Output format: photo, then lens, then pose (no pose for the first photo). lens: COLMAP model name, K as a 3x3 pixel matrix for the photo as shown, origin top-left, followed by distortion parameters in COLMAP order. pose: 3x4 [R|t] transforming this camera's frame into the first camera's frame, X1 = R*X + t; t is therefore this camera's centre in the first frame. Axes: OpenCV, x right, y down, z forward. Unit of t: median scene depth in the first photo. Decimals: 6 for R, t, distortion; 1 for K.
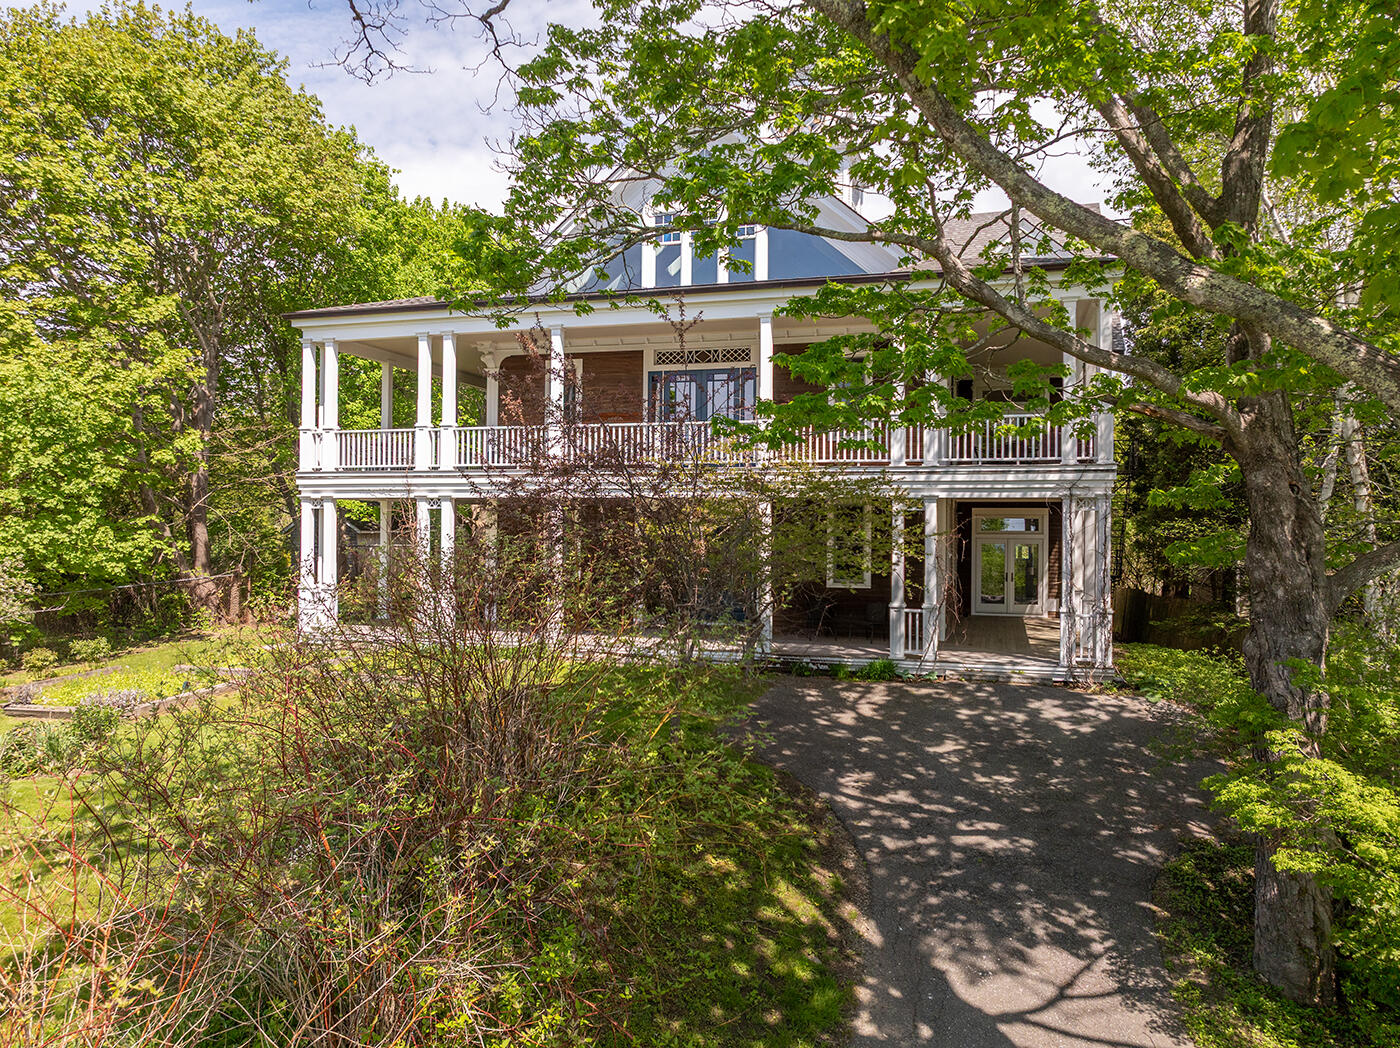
lens RADIAL K [[976.7, 0, 704.6], [0, 976.7, 523.2], [0, 0, 1]] dist [-0.043643, 0.031300]
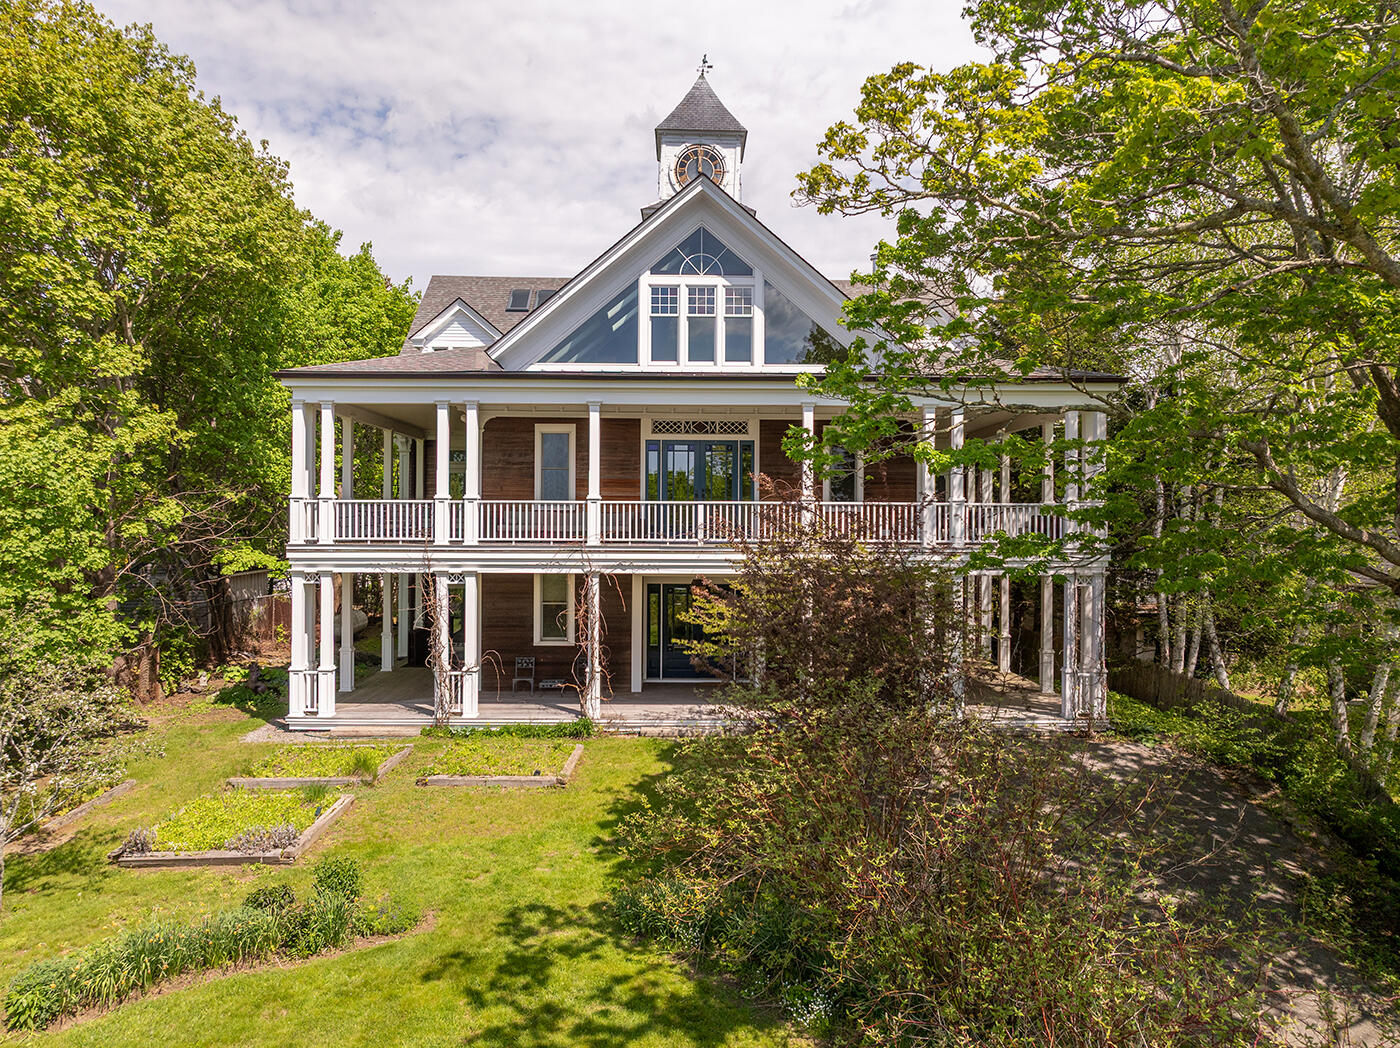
lens RADIAL K [[976.7, 0, 704.6], [0, 976.7, 523.2], [0, 0, 1]] dist [-0.043643, 0.031300]
pose [[0.955021, -0.003191, 0.296520, -0.327326], [0.002488, 0.999993, 0.002749, -0.077021], [-0.296527, -0.001887, 0.955023, 0.008181]]
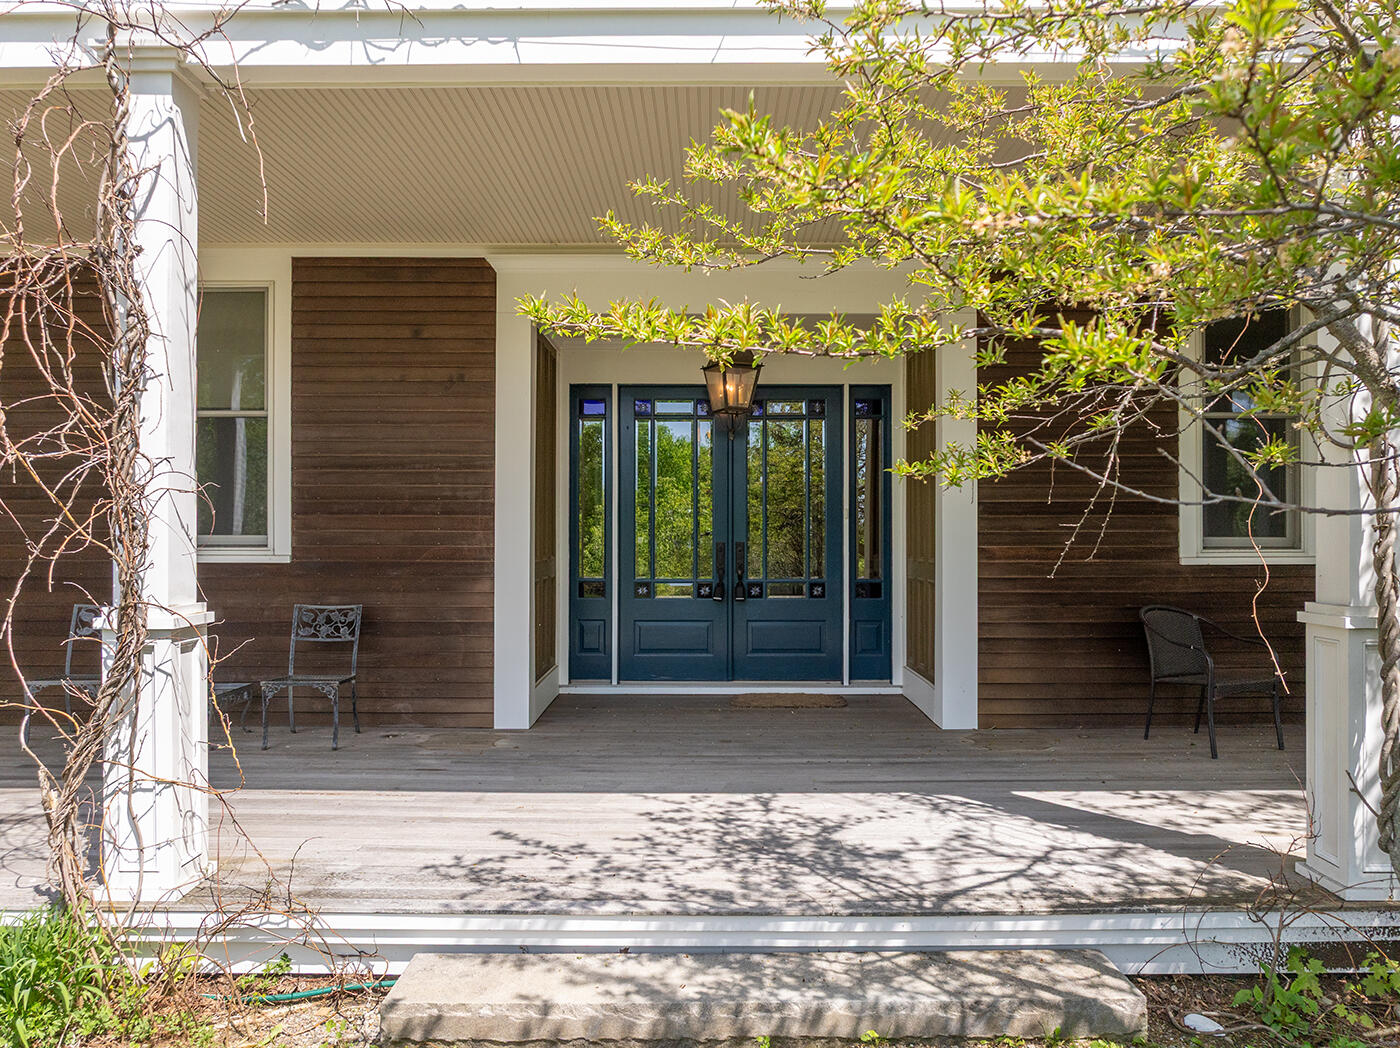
lens RADIAL K [[976.7, 0, 704.6], [0, 976.7, 523.2], [0, 0, 1]] dist [-0.043643, 0.031300]
pose [[0.966330, -0.014322, 0.256905, -0.097921], [0.016749, 0.999833, -0.007259, 0.056035], [-0.256758, 0.011318, 0.966409, 0.779478]]
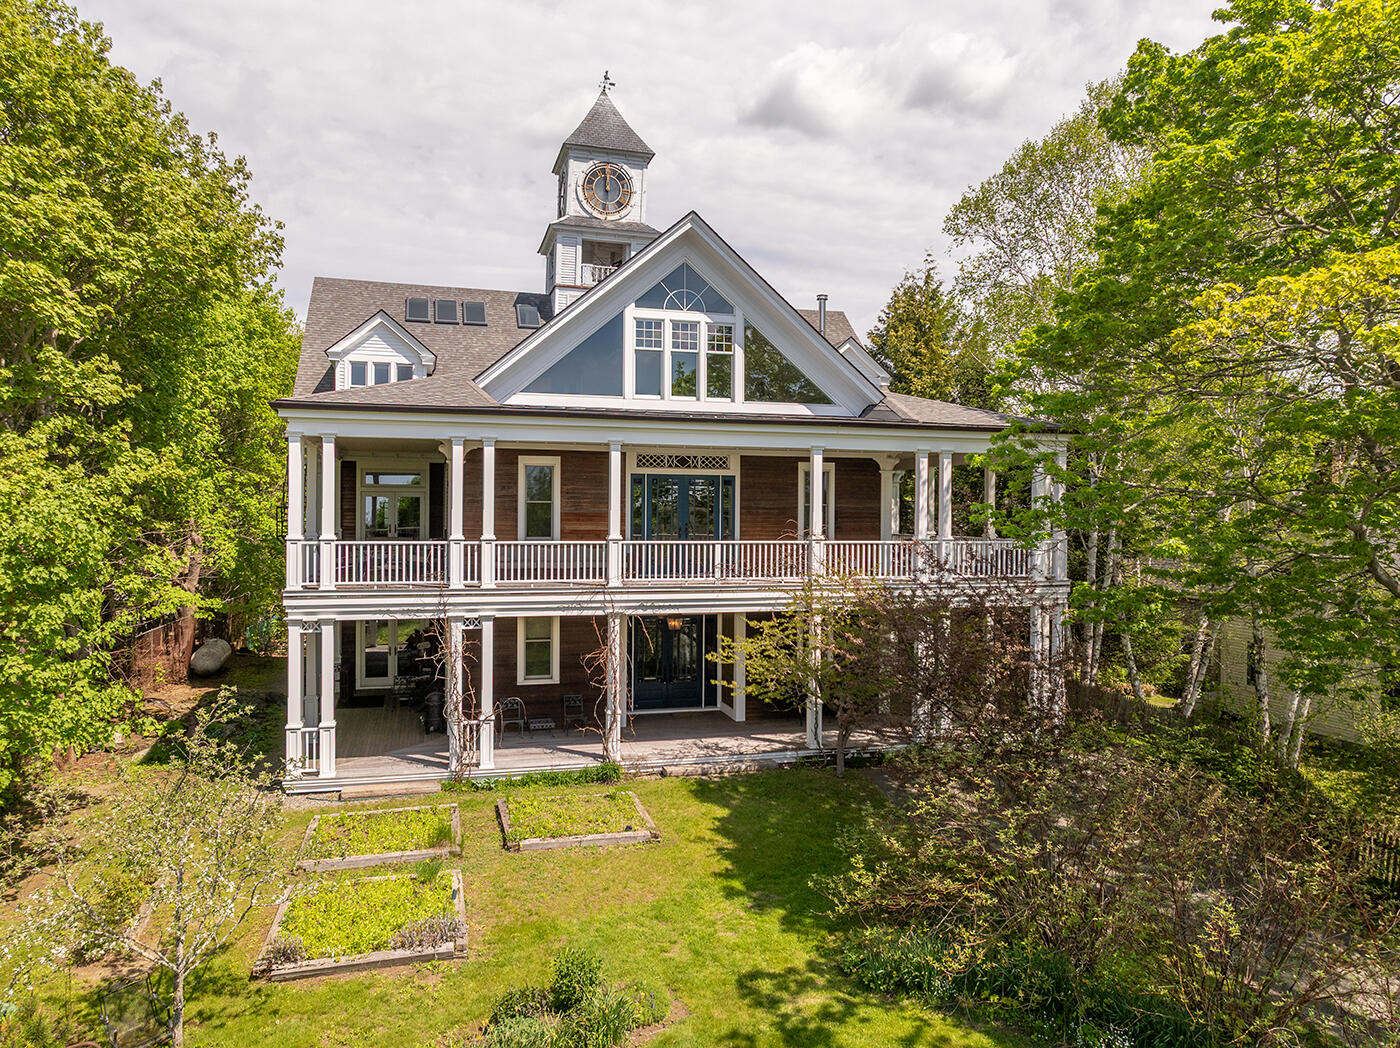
lens RADIAL K [[976.7, 0, 704.6], [0, 976.7, 523.2], [0, 0, 1]] dist [-0.043643, 0.031300]
pose [[0.848852, -0.005089, 0.528605, -0.574518], [0.000221, 0.999957, 0.009272, -0.123019], [-0.528630, -0.007753, 0.848817, 0.105532]]
